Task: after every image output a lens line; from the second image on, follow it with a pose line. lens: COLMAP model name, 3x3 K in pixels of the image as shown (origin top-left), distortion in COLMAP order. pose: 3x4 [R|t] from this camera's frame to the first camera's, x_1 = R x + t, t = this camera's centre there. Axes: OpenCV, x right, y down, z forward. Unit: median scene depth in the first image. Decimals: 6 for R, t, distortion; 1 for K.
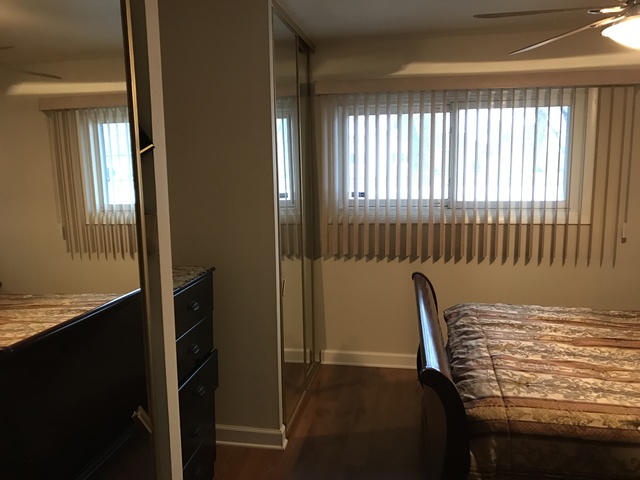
lens RADIAL K [[531.7, 0, 315.4], [0, 531.7, 241.5], [0, 0, 1]] dist [0.041301, -0.053050]
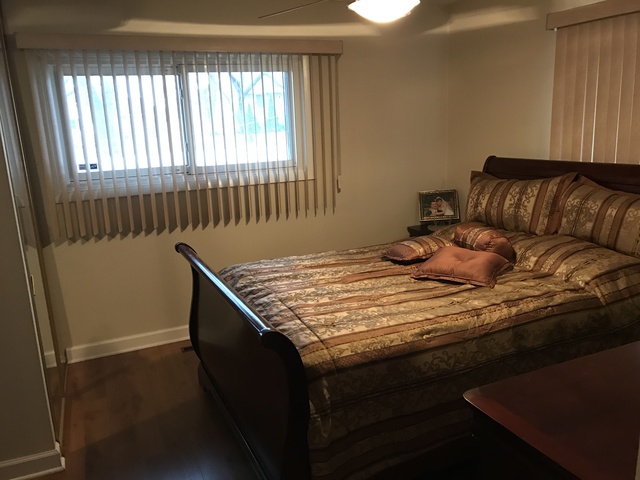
lens RADIAL K [[531.7, 0, 316.9], [0, 531.7, 238.2], [0, 0, 1]] dist [0.041301, -0.053050]
pose [[0.831367, -0.144017, 0.536739, -0.110927], [0.114095, 0.989495, 0.088775, -0.007086], [-0.543886, -0.012566, 0.839065, 0.051180]]
